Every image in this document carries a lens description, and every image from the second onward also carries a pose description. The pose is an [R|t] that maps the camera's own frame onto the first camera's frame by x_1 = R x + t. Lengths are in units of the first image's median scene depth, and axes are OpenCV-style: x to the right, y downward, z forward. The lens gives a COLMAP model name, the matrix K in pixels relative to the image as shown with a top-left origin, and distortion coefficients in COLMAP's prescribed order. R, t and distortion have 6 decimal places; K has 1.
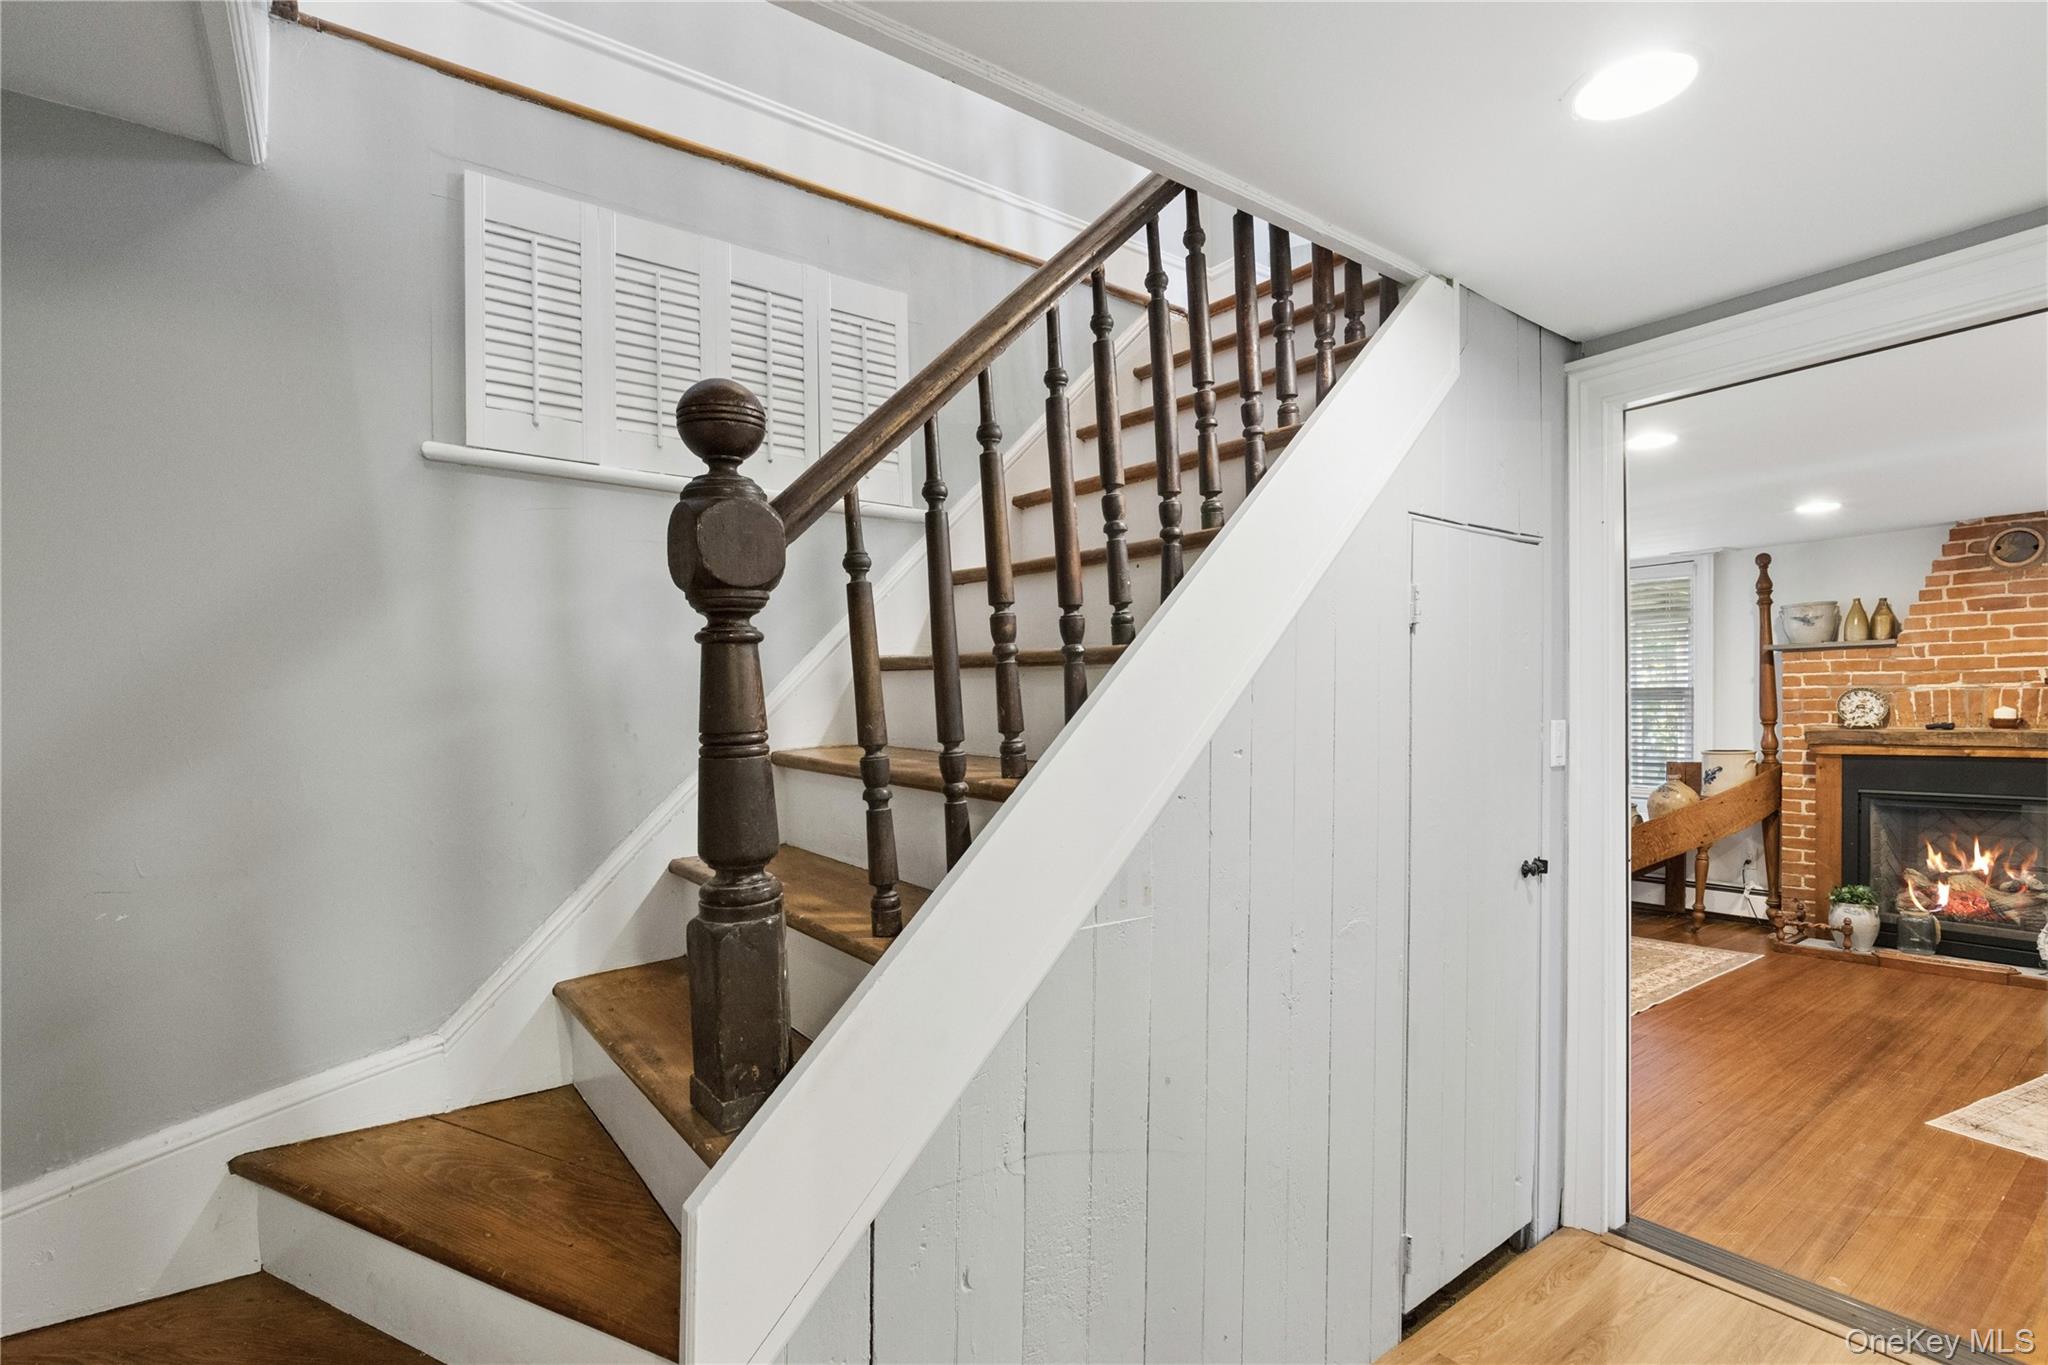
lens RADIAL K [[947.3, 0, 1023.3], [0, 947.3, 706.5], [0, 0, 1]] dist [-0.007126, 0.000783]
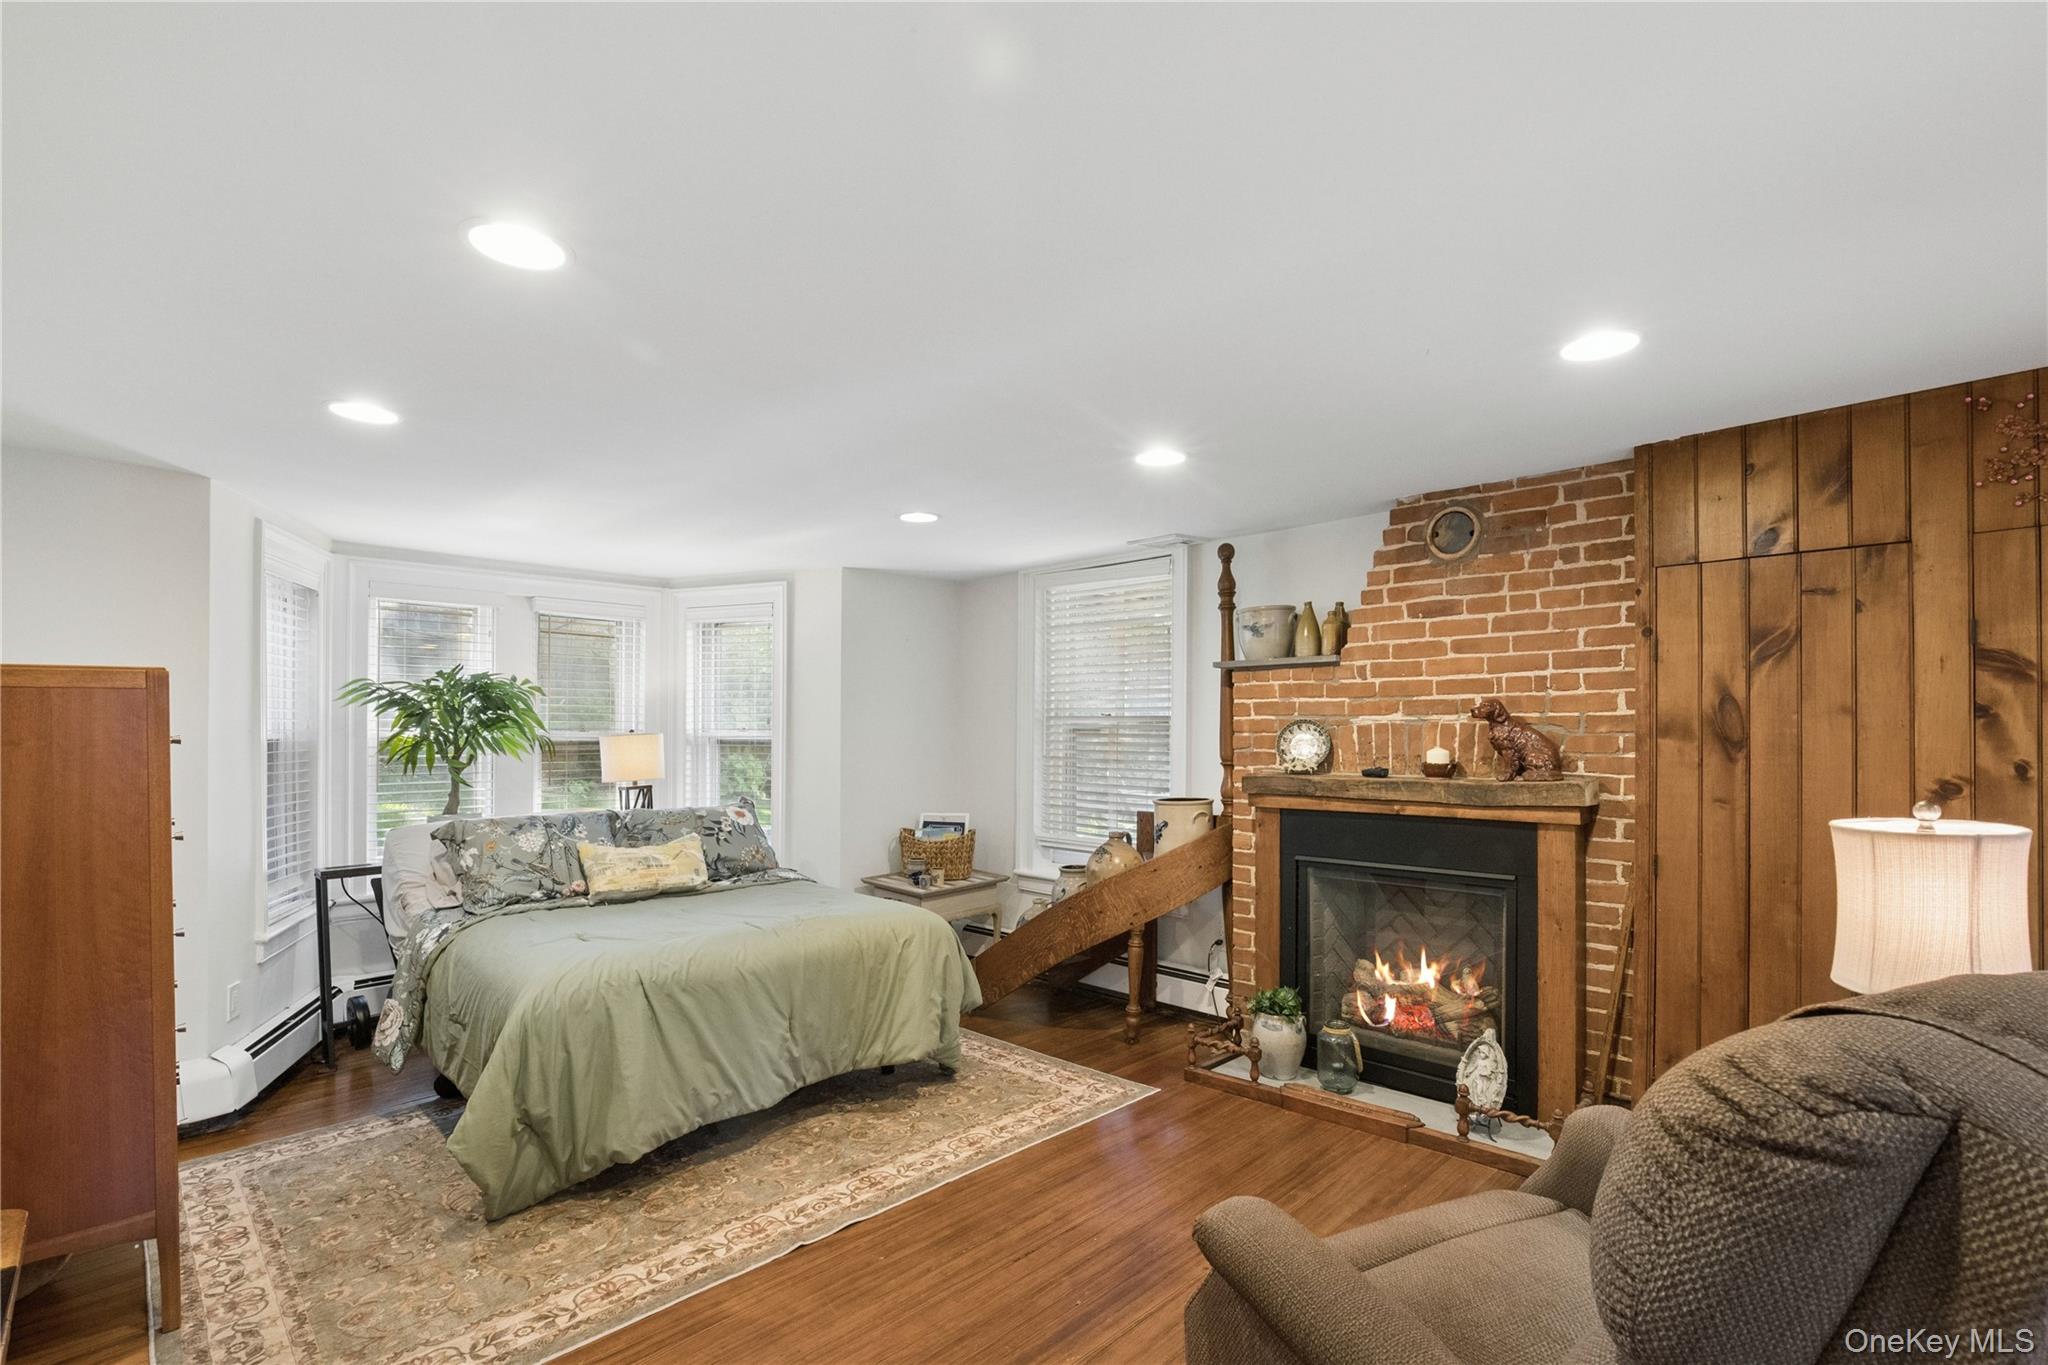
lens RADIAL K [[947.3, 0, 1023.3], [0, 947.3, 706.5], [0, 0, 1]] dist [-0.007126, 0.000783]
pose [[0.987439, 0.008644, 0.157767, 0.566480], [-0.005694, 0.999801, -0.019142, -0.014815], [-0.157901, 0.018003, 0.987291, 0.297679]]
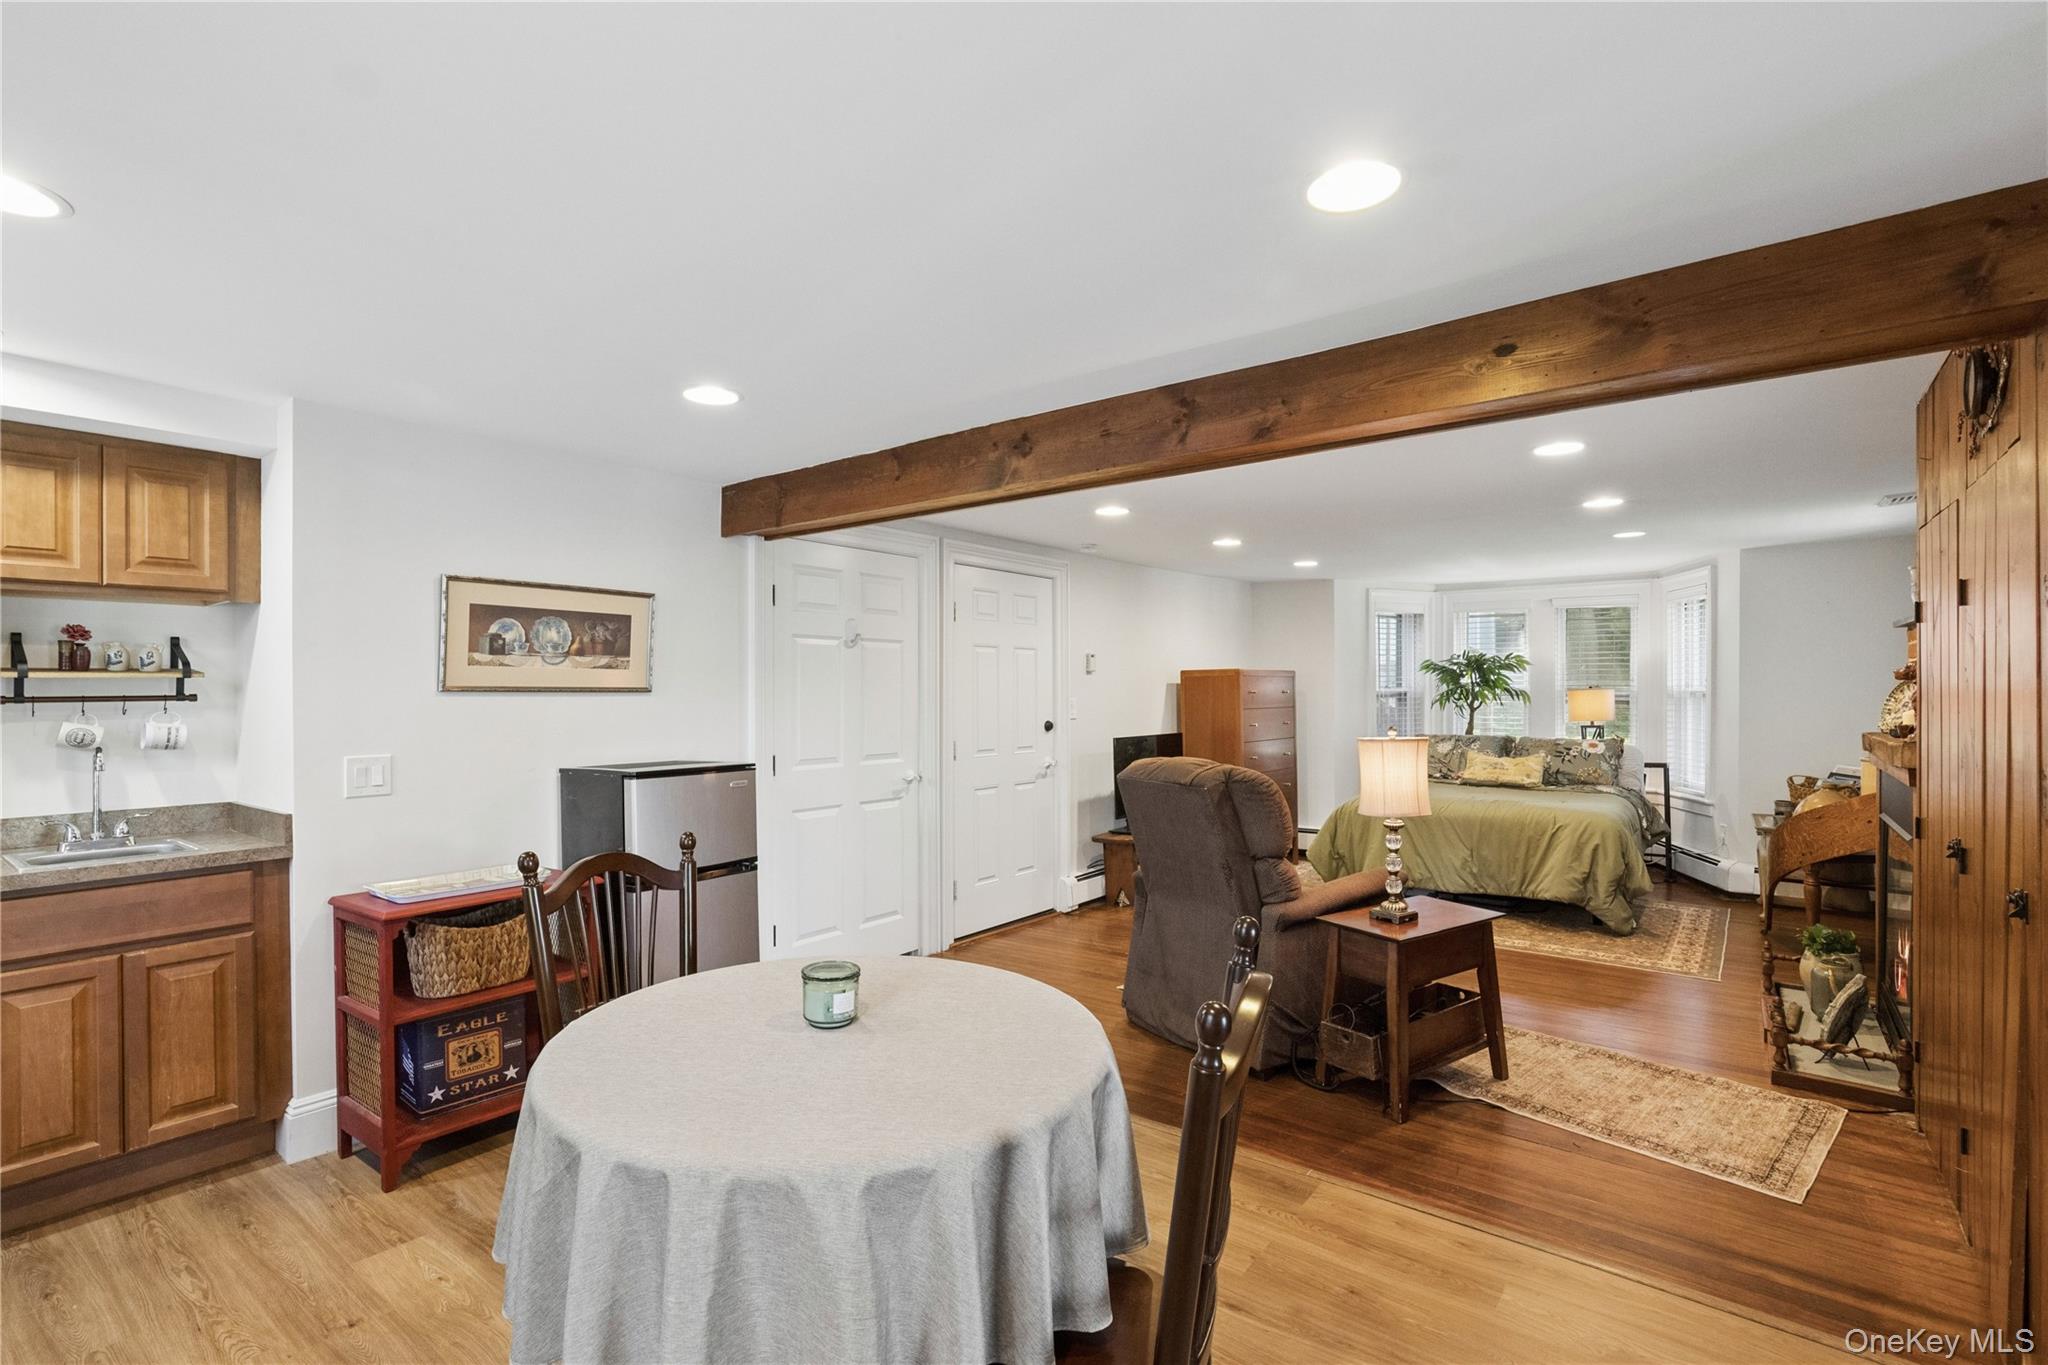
lens RADIAL K [[923.8, 0, 1024.0], [0, 923.8, 682.5], [0, 0, 1]] dist [-0.001587, 0.000091]
pose [[0.269067, 0.002422, -0.963118, 1.442955], [0.008547, 0.999951, 0.004903, -0.027719], [0.963083, -0.009551, 0.269034, 0.139015]]
